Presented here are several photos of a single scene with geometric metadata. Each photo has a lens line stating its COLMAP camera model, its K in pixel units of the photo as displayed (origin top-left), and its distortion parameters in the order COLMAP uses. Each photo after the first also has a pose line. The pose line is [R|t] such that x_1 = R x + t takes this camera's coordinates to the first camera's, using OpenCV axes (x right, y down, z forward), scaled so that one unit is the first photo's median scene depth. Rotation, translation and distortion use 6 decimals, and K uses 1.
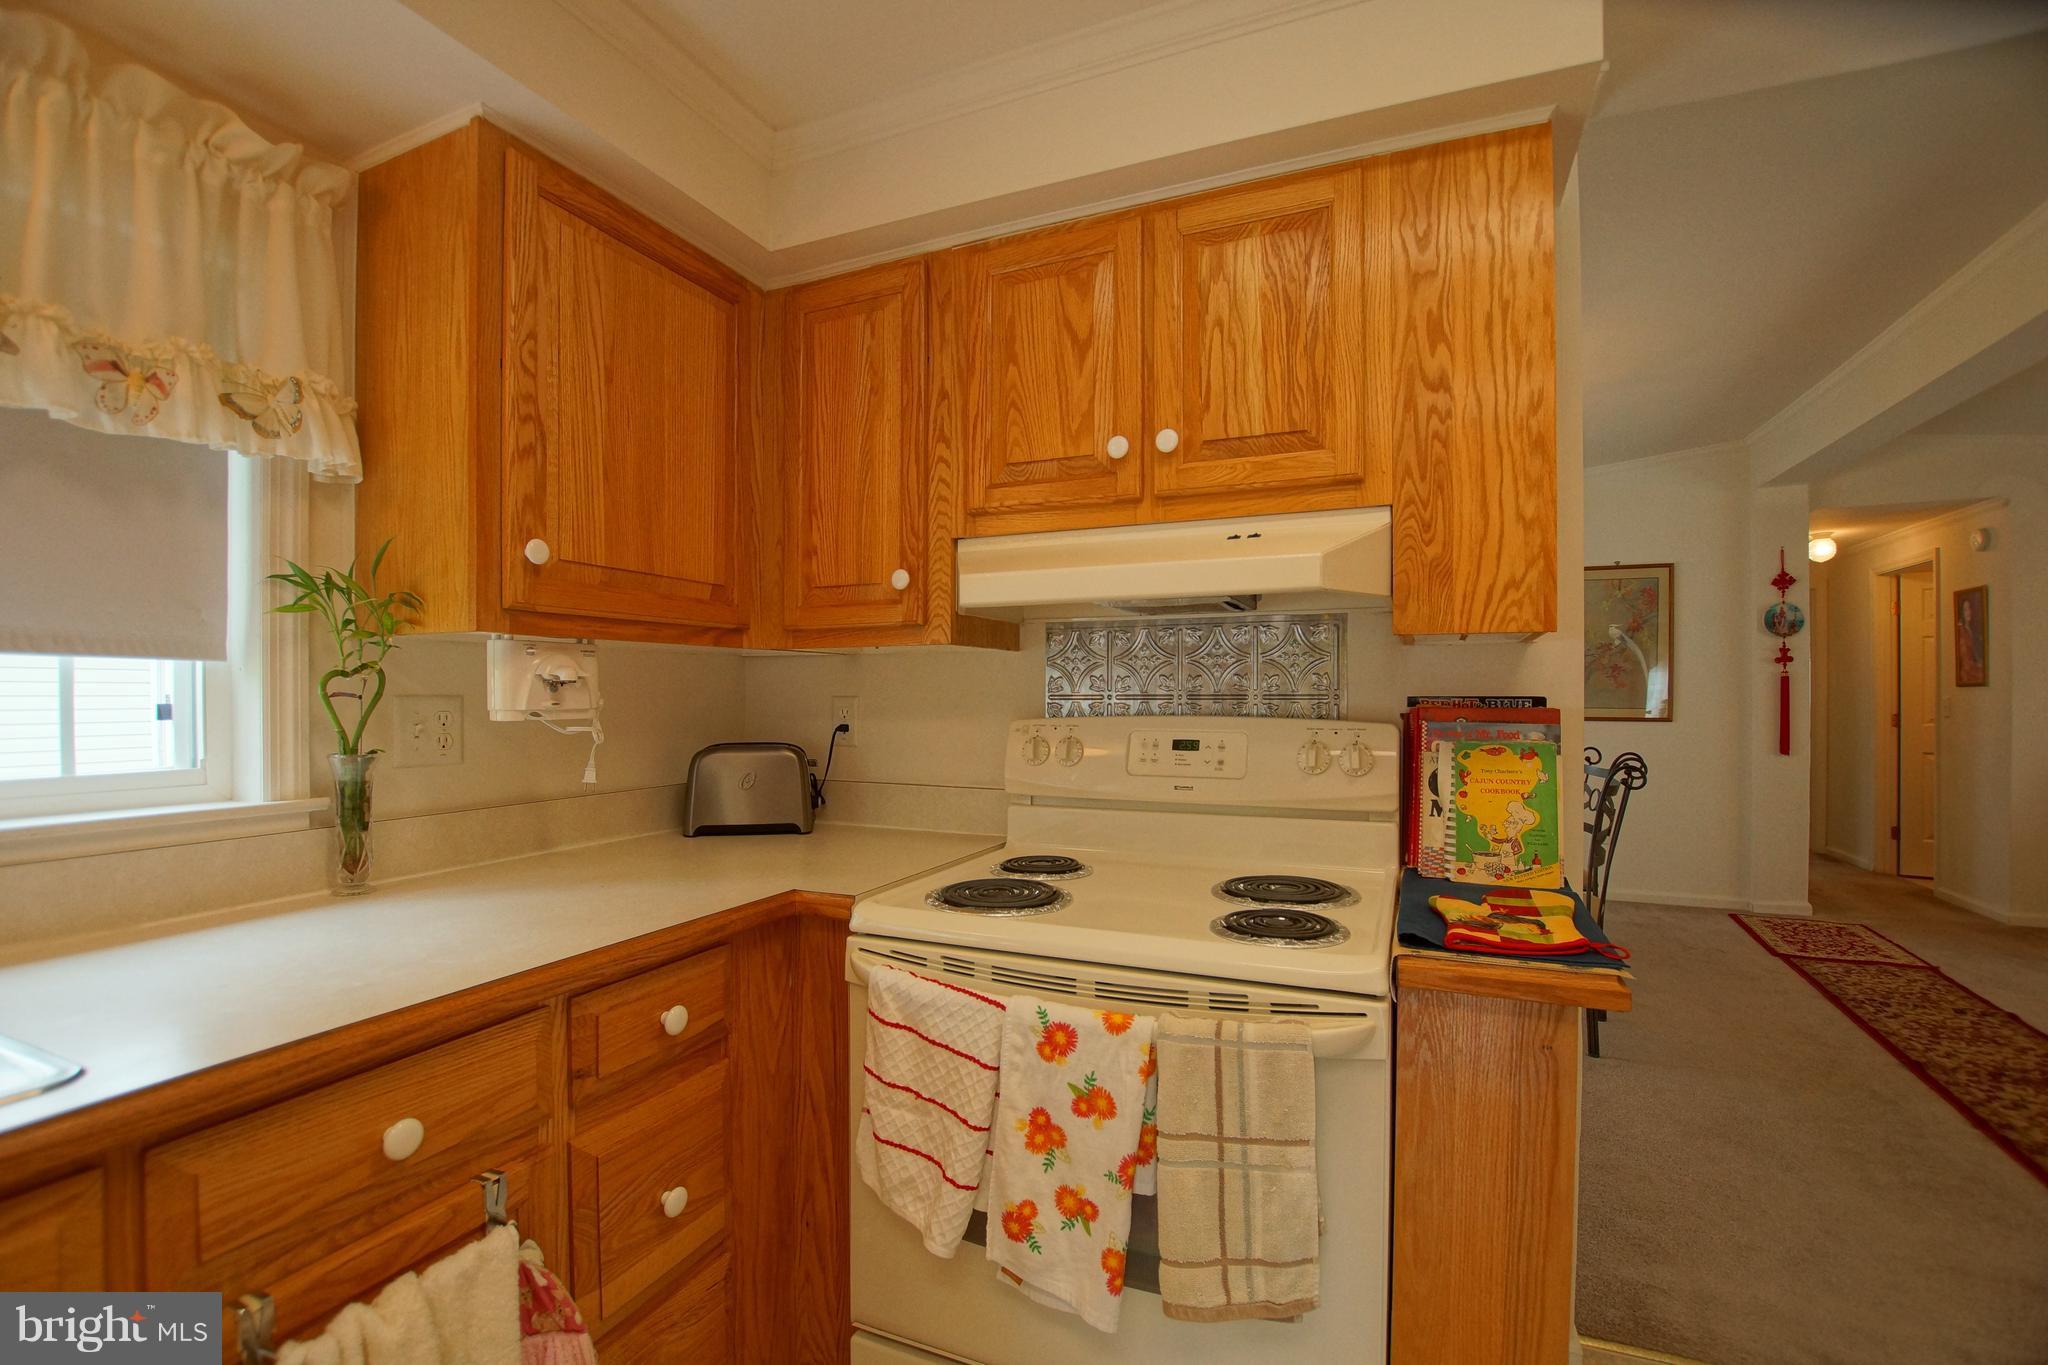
lens RADIAL K [[893.8, 0, 1030.5], [0, 893.8, 698.5], [0, 0, 1]] dist [-0.029554, 0.000861]
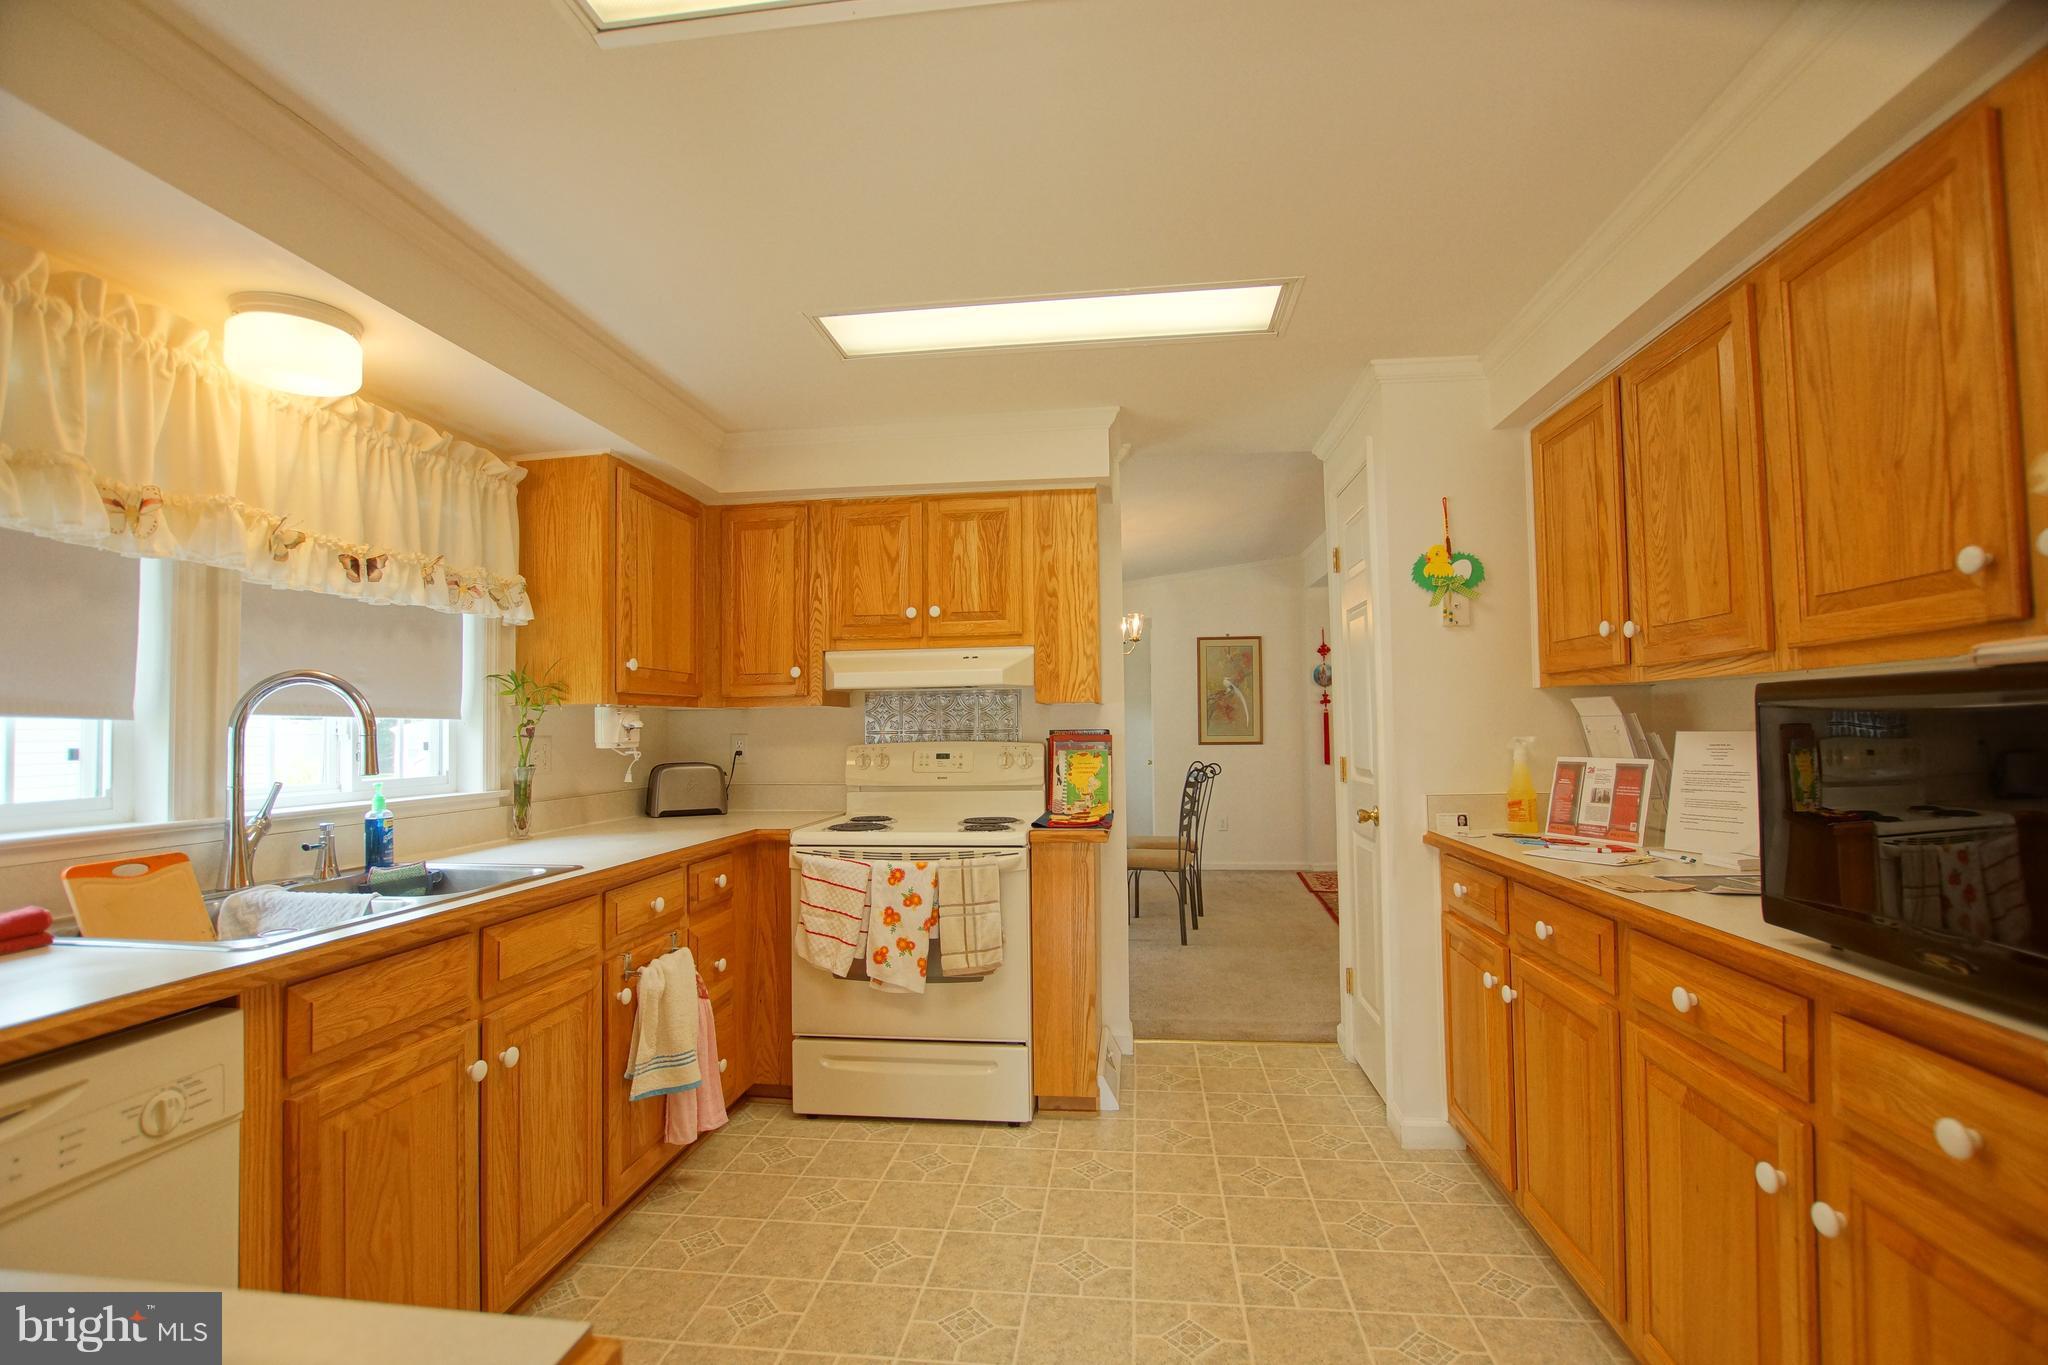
lens RADIAL K [[893.8, 0, 1030.5], [0, 893.8, 698.5], [0, 0, 1]] dist [-0.029554, 0.000861]
pose [[0.956880, -0.002713, 0.290469, -0.255023], [0.014173, 0.999201, -0.037357, 0.001809], [-0.290136, 0.039863, 0.956155, -1.127564]]
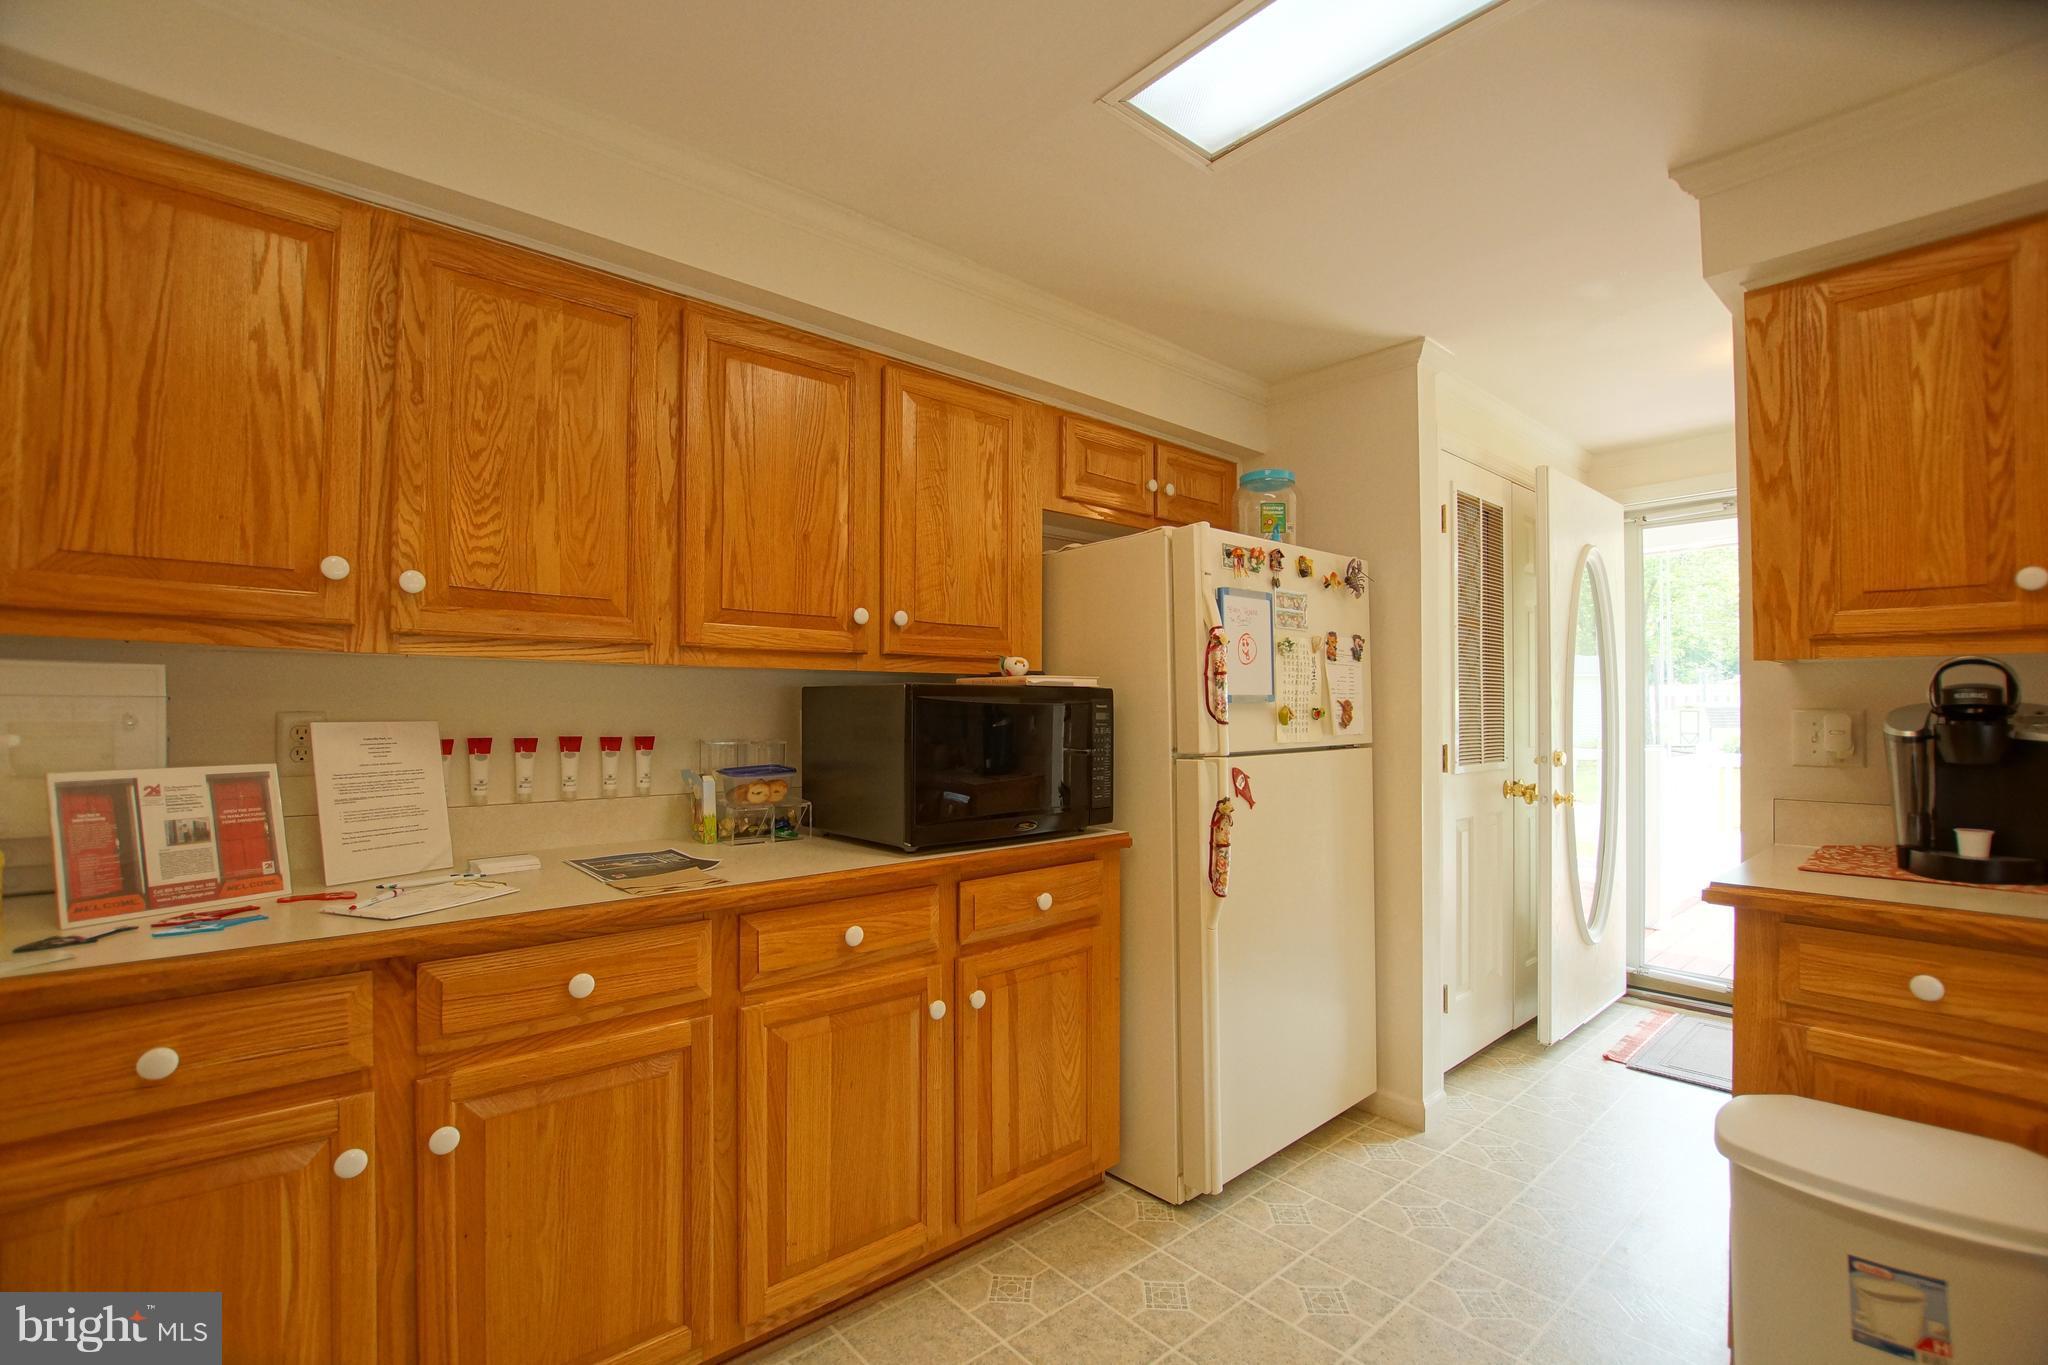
lens RADIAL K [[893.8, 0, 1030.5], [0, 893.8, 698.5], [0, 0, 1]] dist [-0.029554, 0.000861]
pose [[-0.903323, 0.005840, 0.428921, -0.027743], [0.001170, 0.999937, -0.011150, 0.001183], [-0.428959, -0.009570, -0.903273, 0.548886]]
